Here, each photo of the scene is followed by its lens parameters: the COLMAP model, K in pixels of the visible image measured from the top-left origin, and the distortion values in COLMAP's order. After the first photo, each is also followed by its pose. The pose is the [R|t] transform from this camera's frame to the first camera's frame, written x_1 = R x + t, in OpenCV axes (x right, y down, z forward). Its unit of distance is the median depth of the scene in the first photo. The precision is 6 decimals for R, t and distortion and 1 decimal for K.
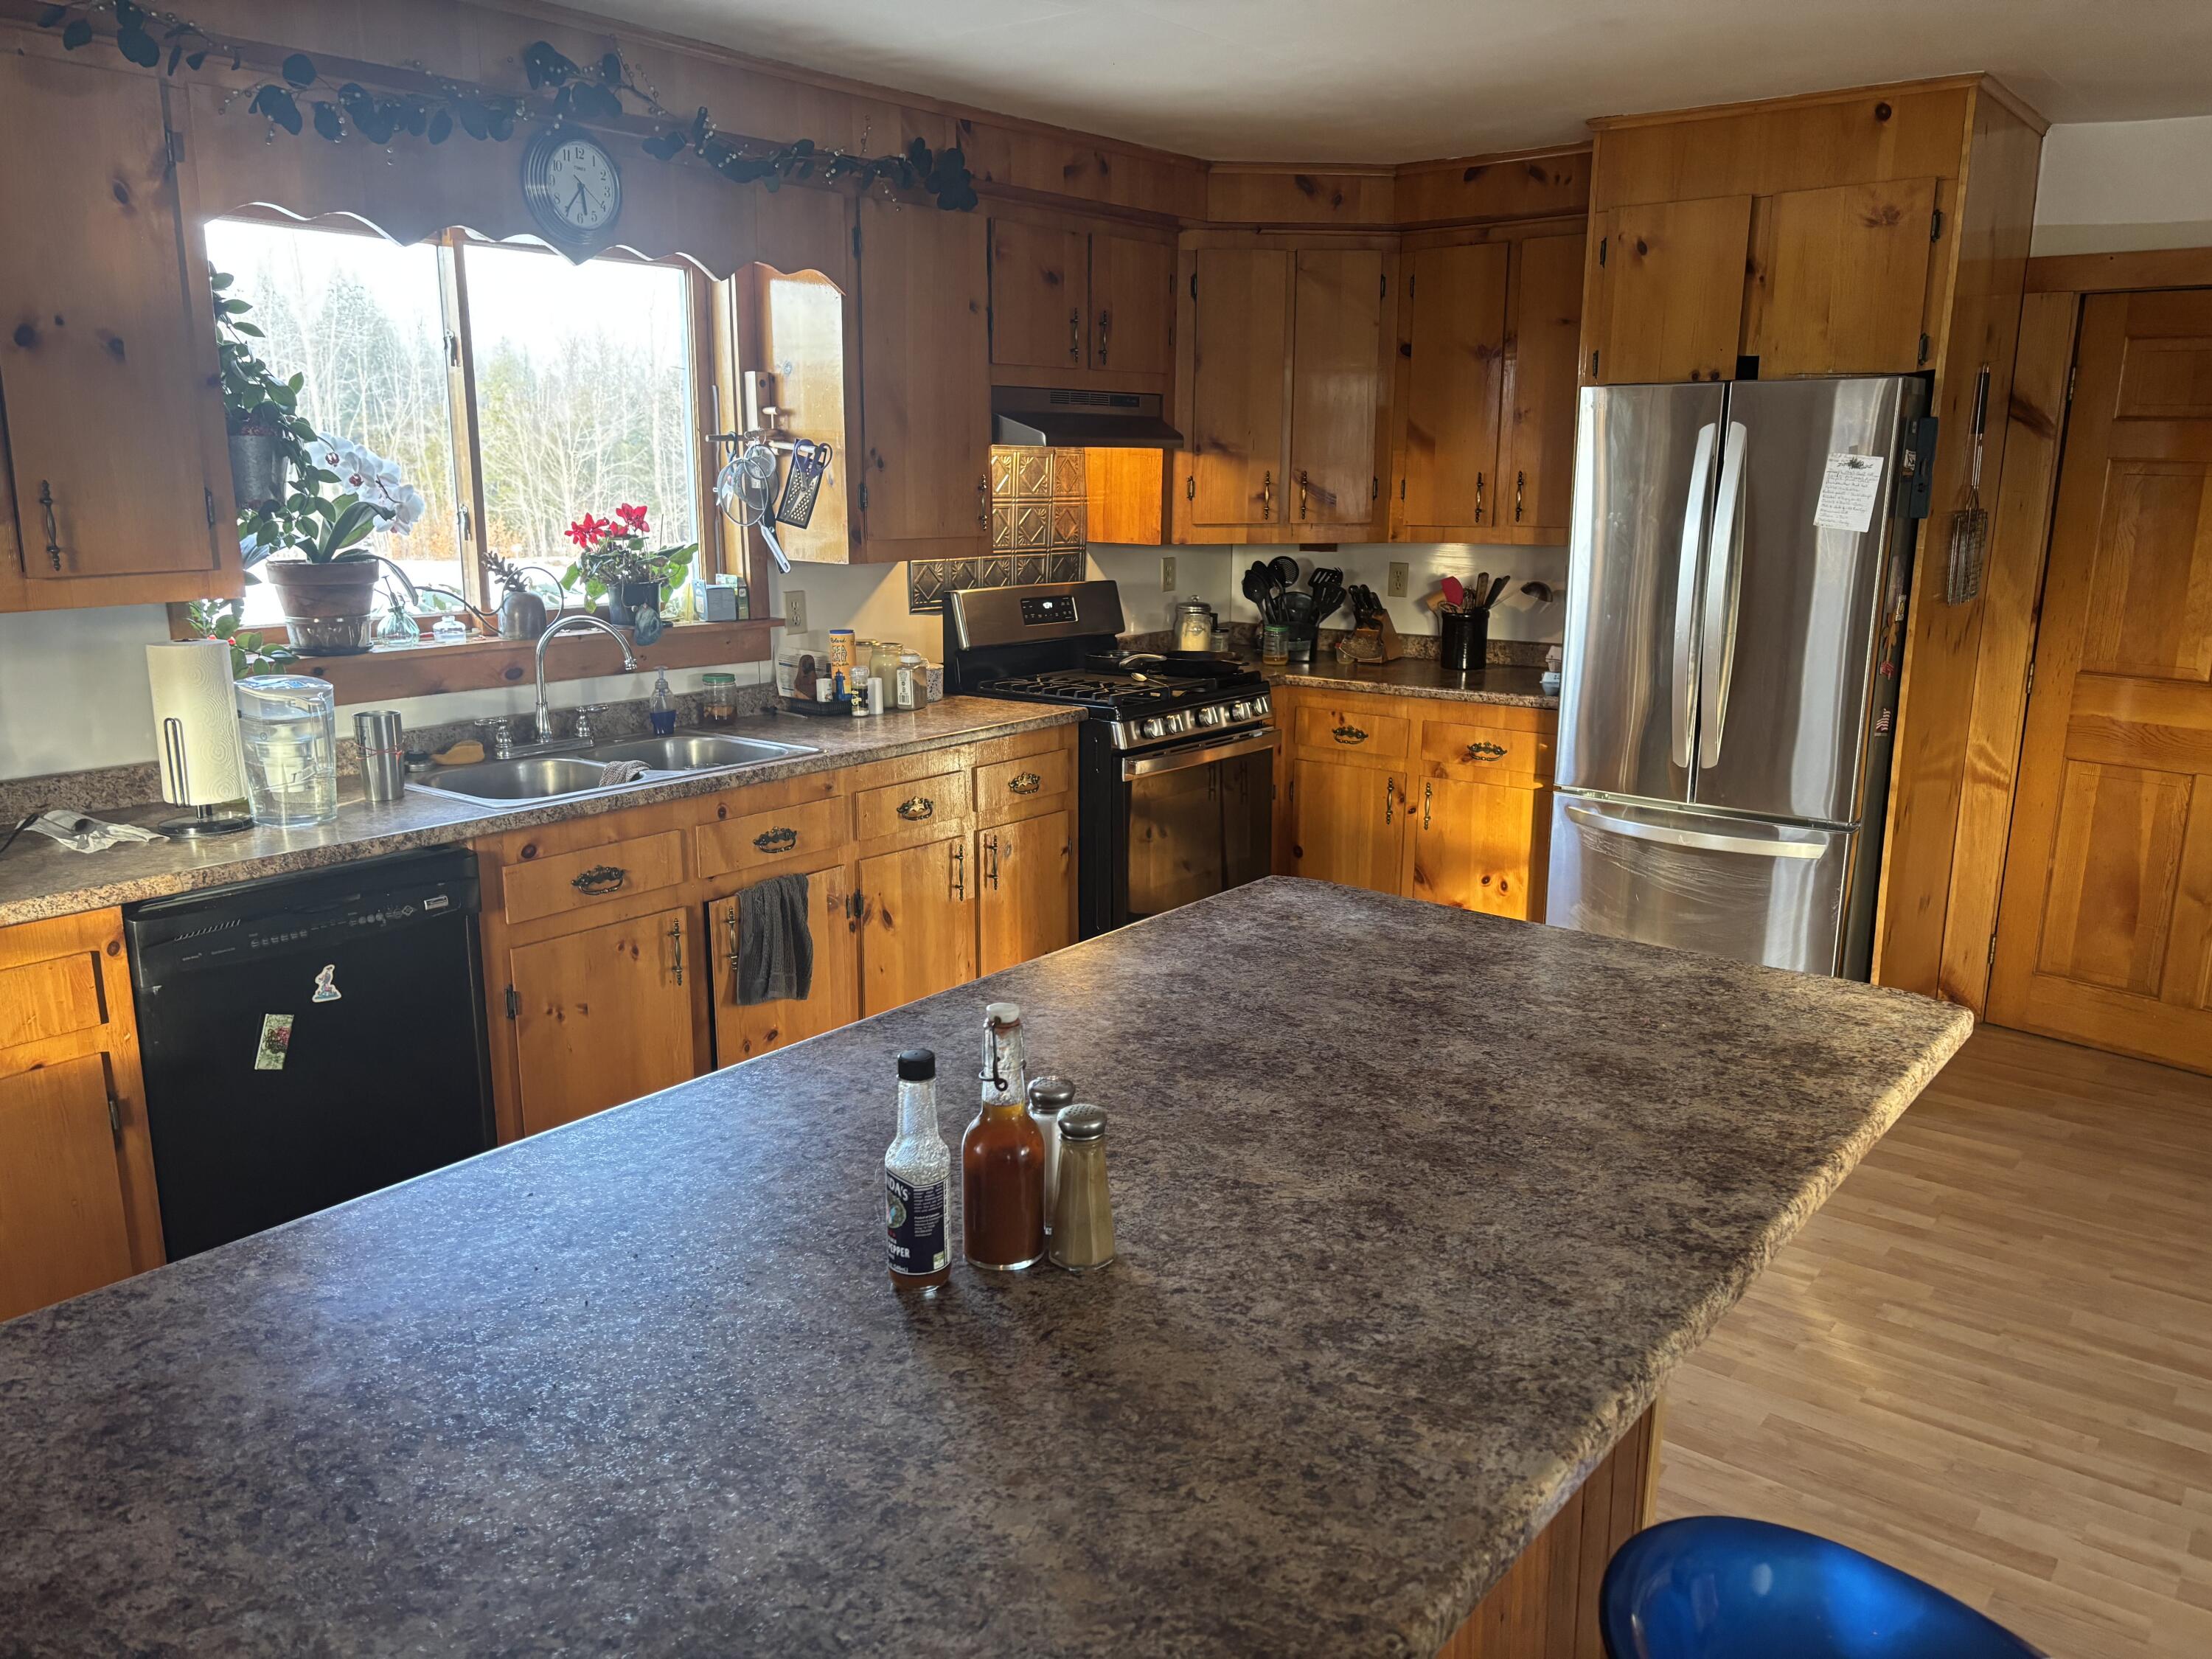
lens RADIAL K [[1664.0, 0, 1096.8], [0, 1664.0, 834.5], [0, 0, 1]] dist [0.054684, -0.056812]
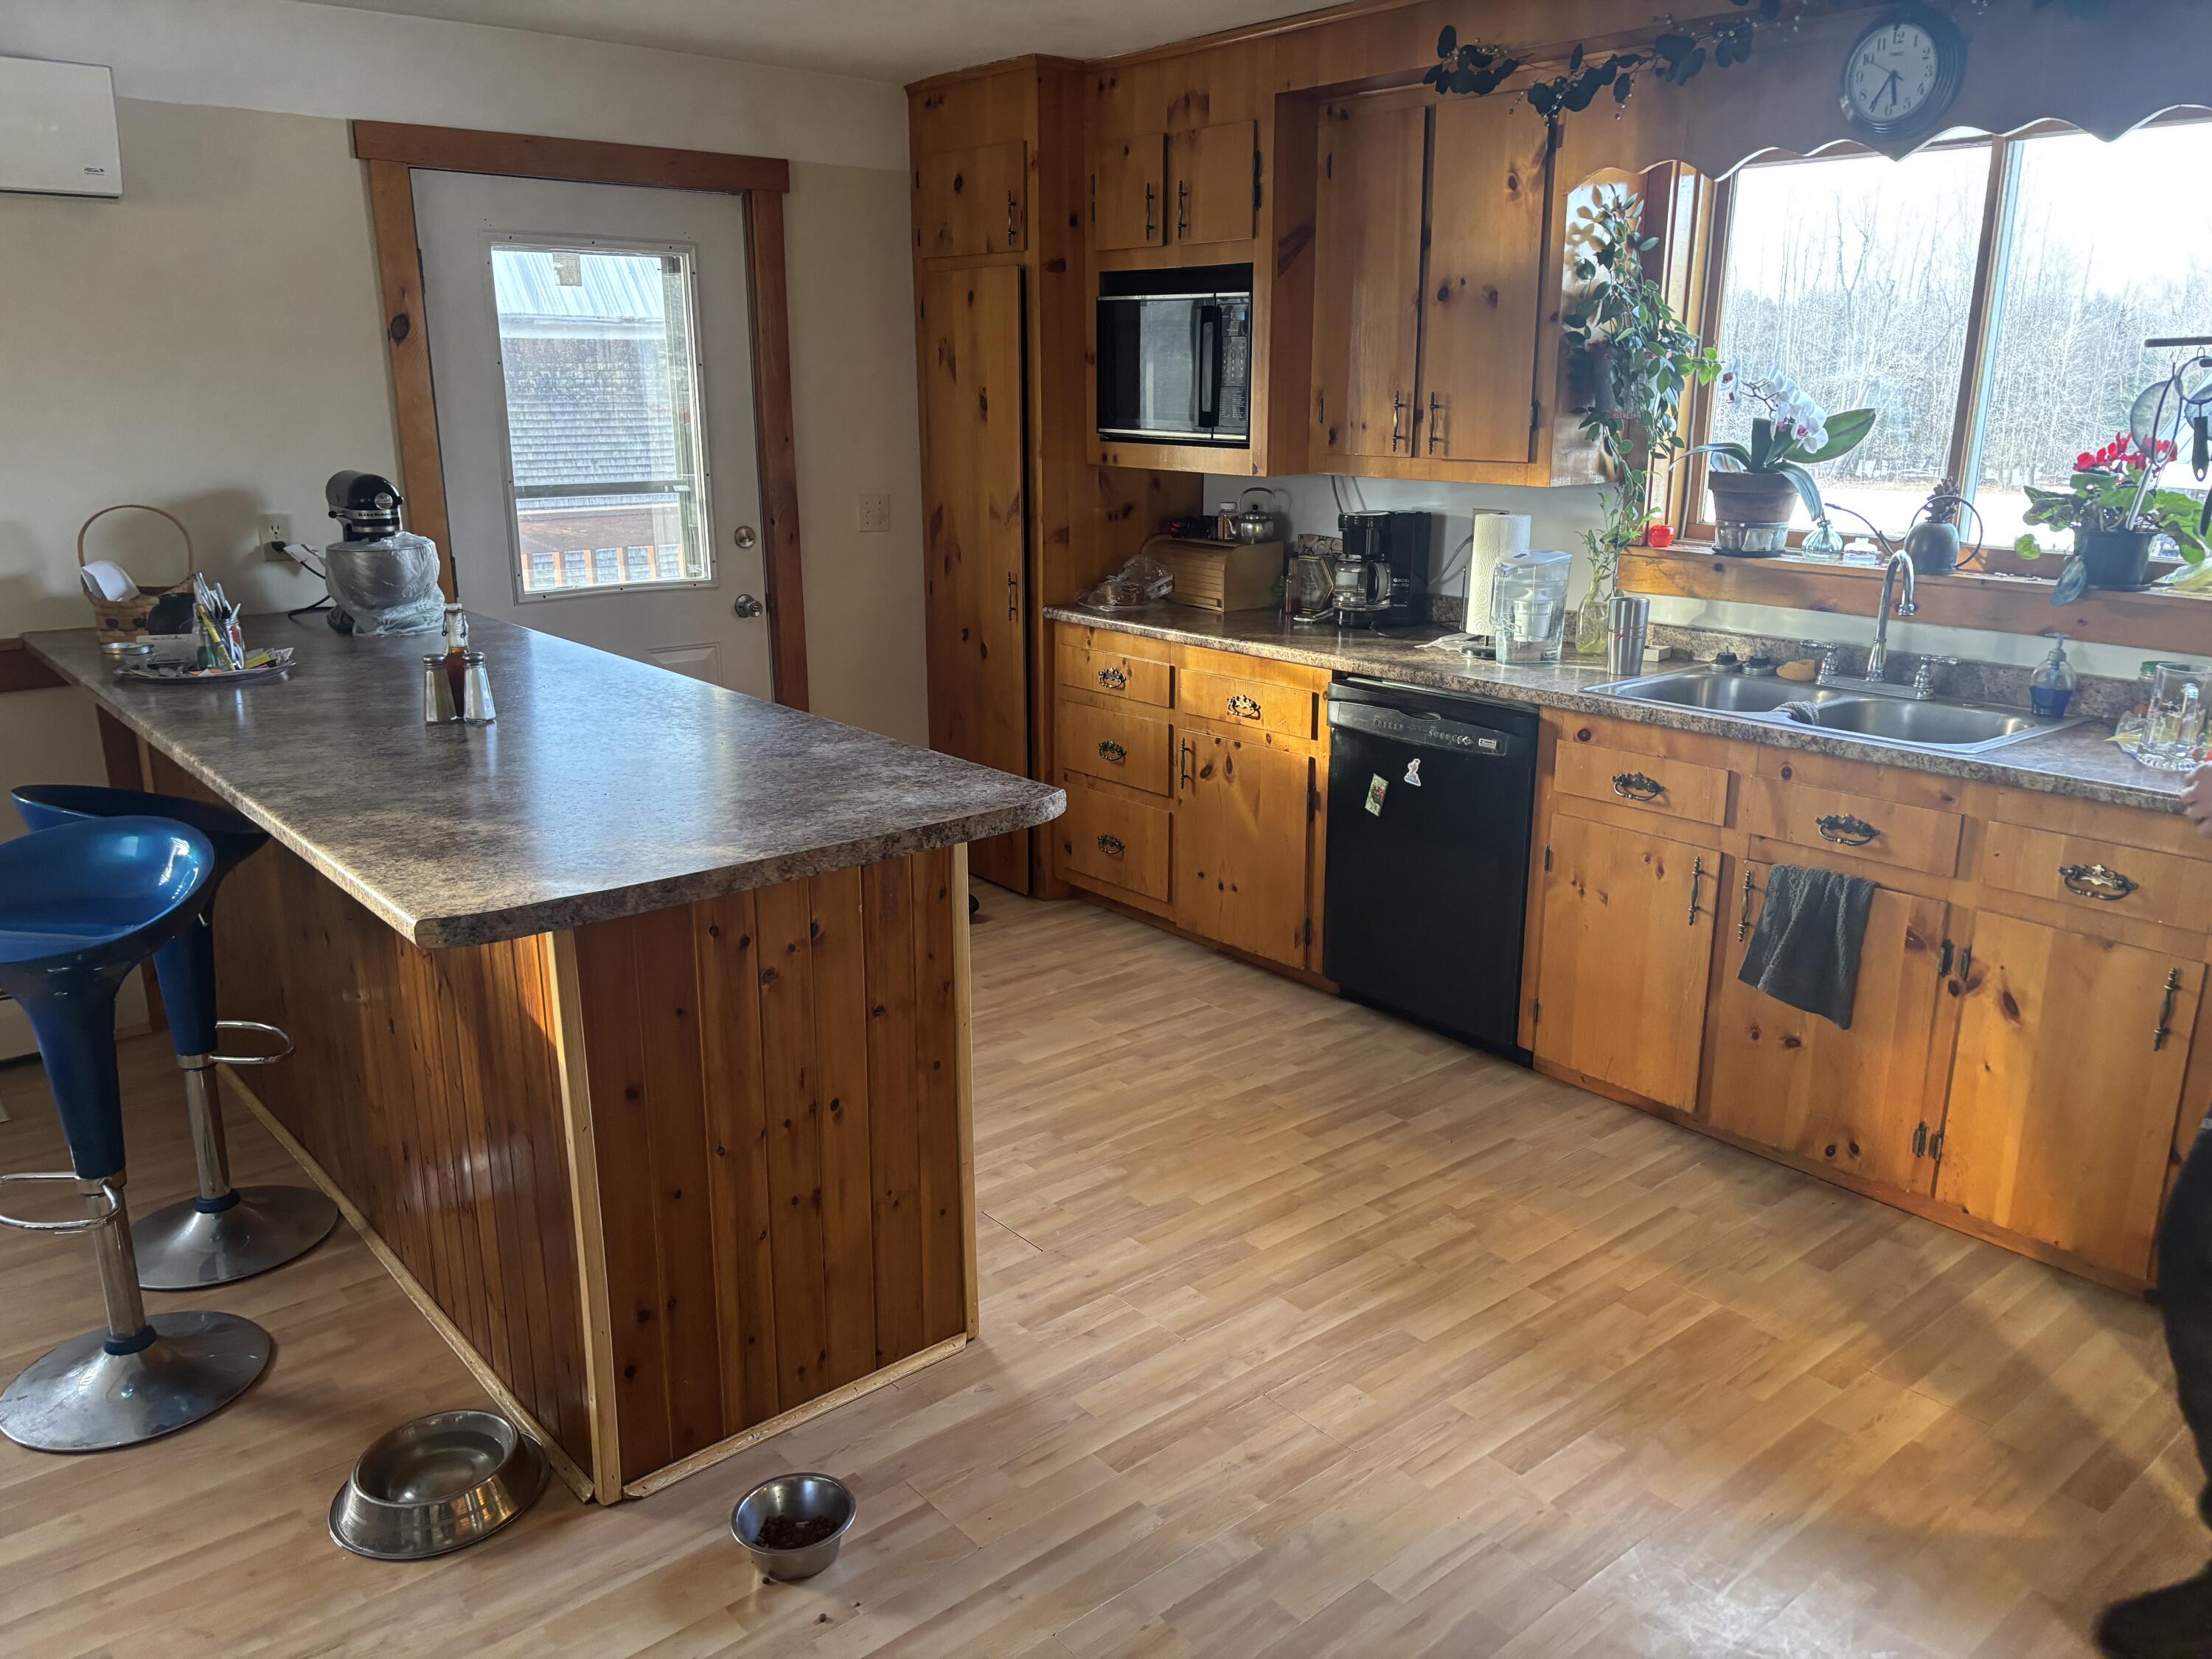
lens RADIAL K [[1664.0, 0, 1122.5], [0, 1664.0, 824.4], [0, 0, 1]] dist [0.054684, -0.056812]
pose [[-0.199531, 0.250579, -0.947311, 0.694678], [-0.219818, 0.930665, 0.292476, -0.169353], [0.954917, 0.266594, -0.130615, 0.770140]]
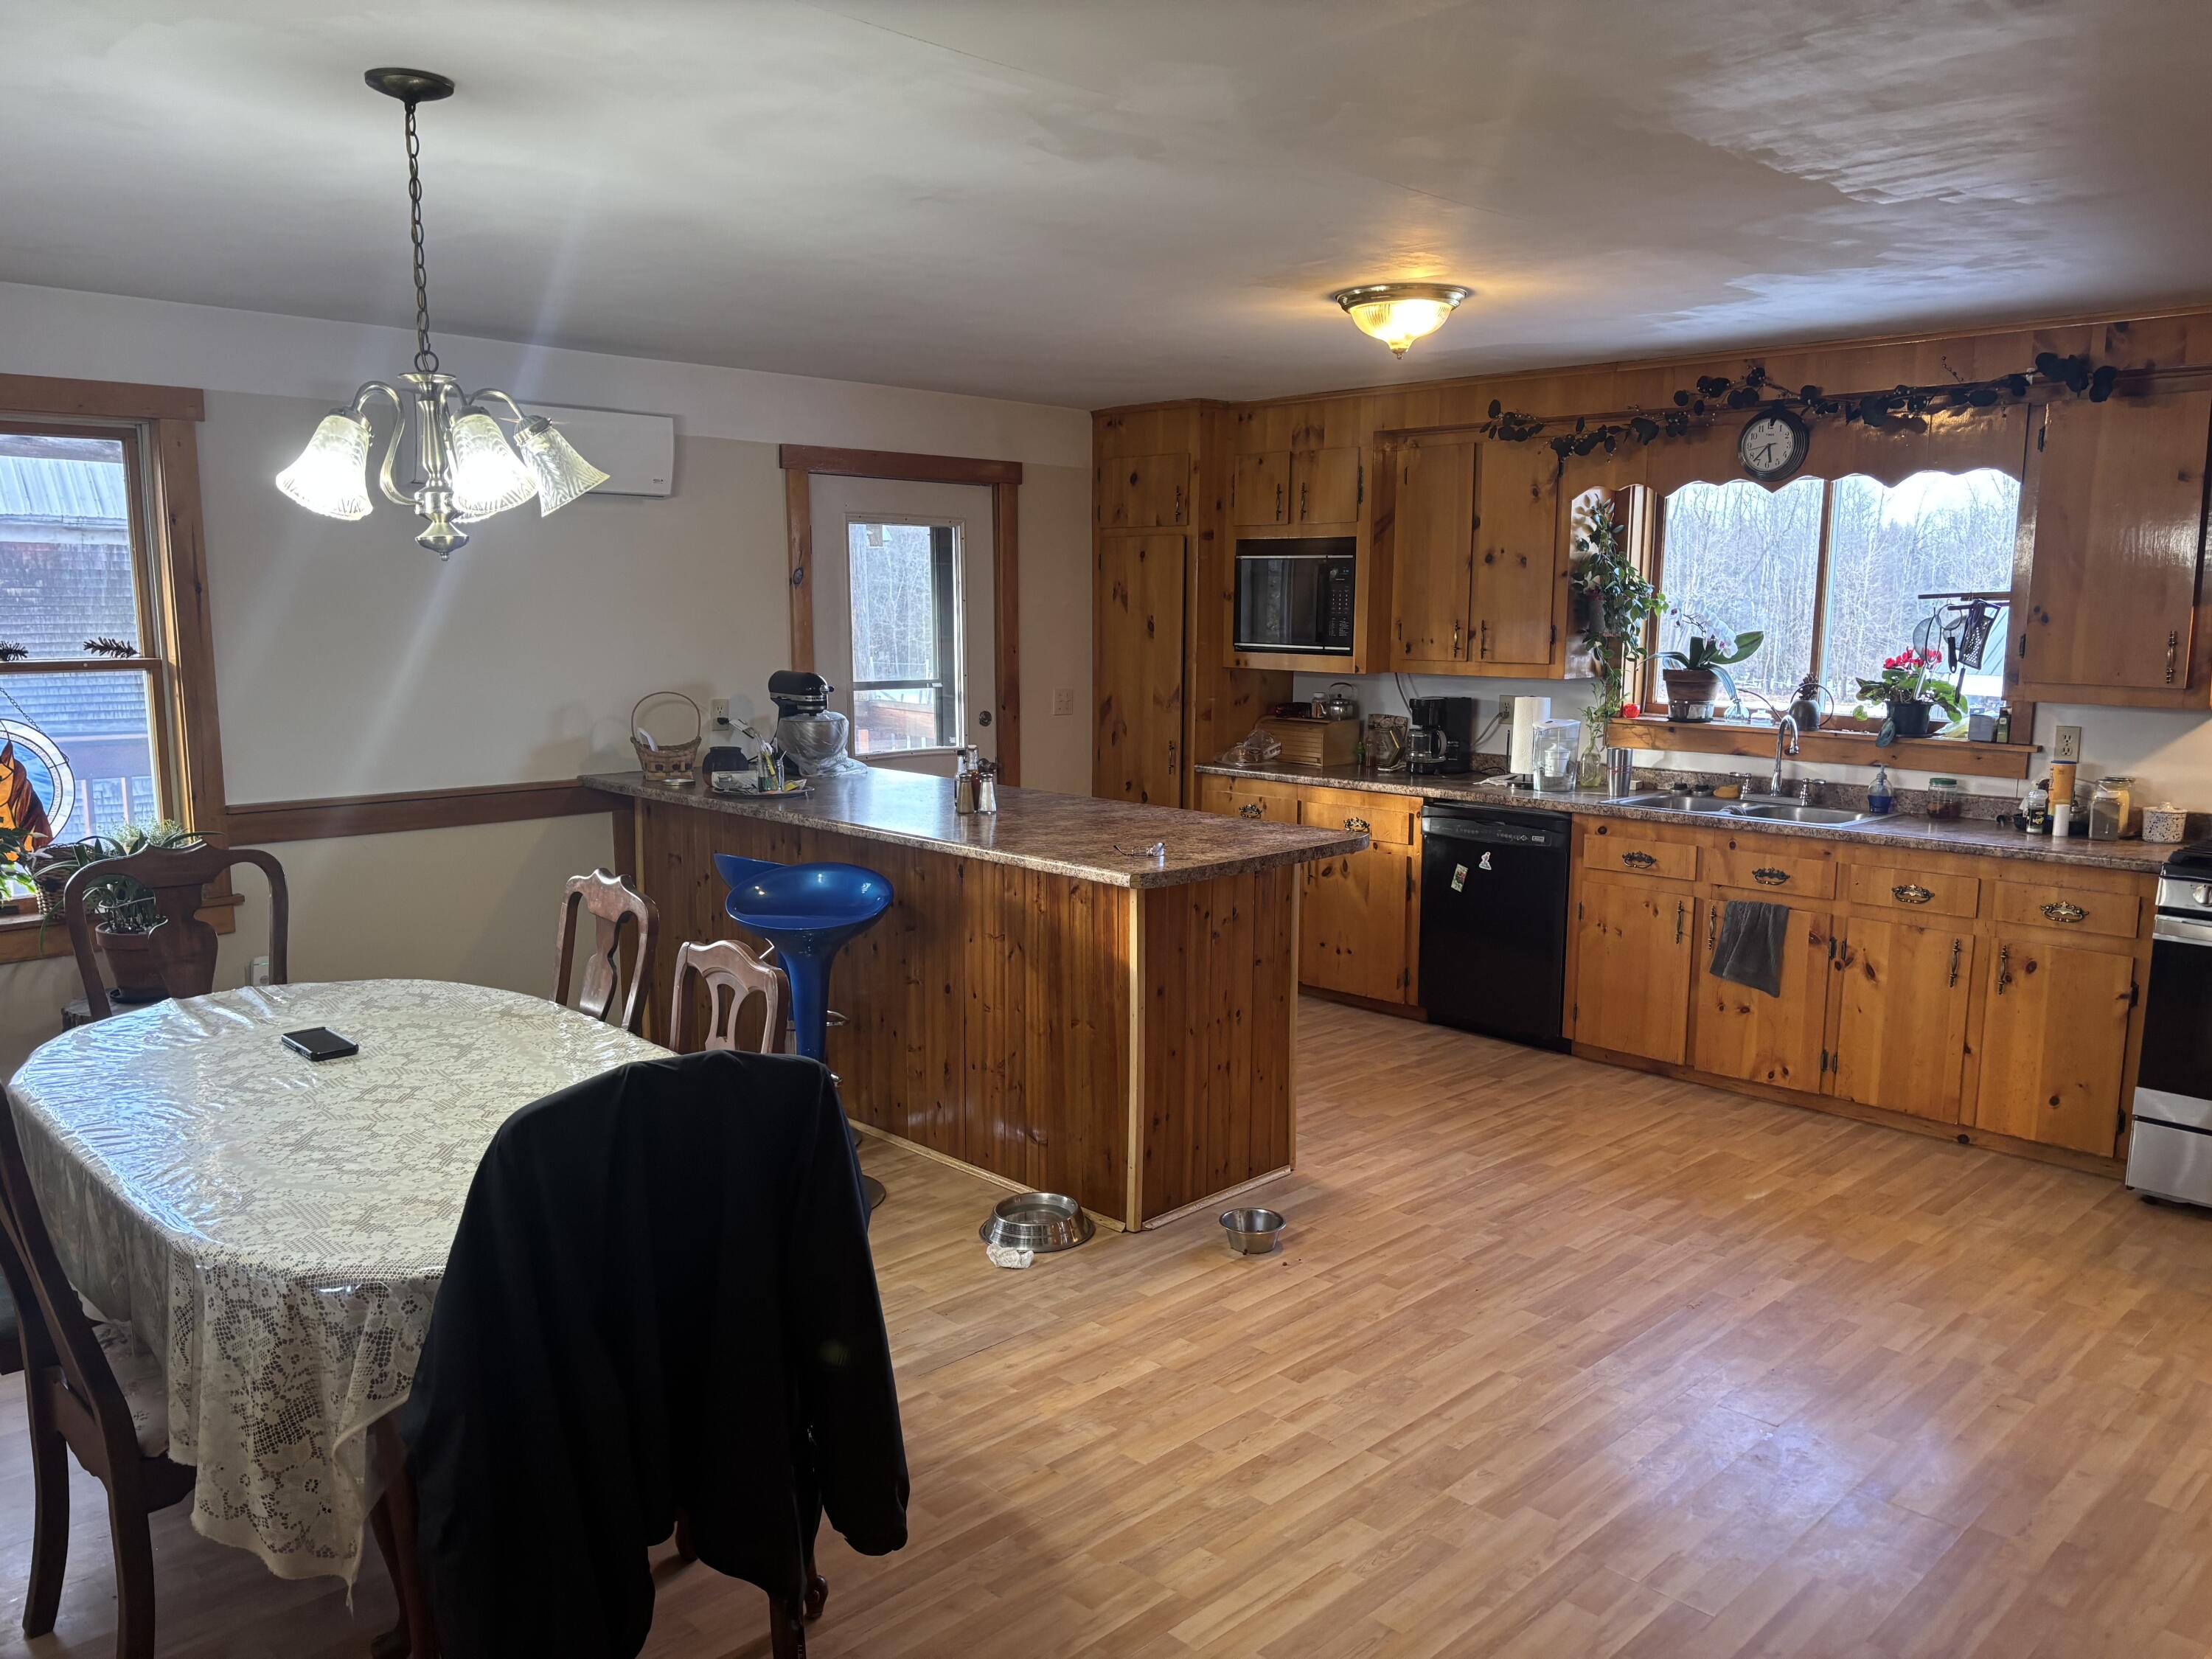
lens RADIAL K [[1664.0, 0, 1121.8], [0, 1664.0, 840.7], [0, 0, 1]] dist [0.054684, -0.056812]
pose [[-0.118722, 0.142801, -0.982605, 1.291406], [-0.226537, 0.959609, 0.166830, -0.140844], [0.966740, 0.242403, -0.081577, 0.581904]]
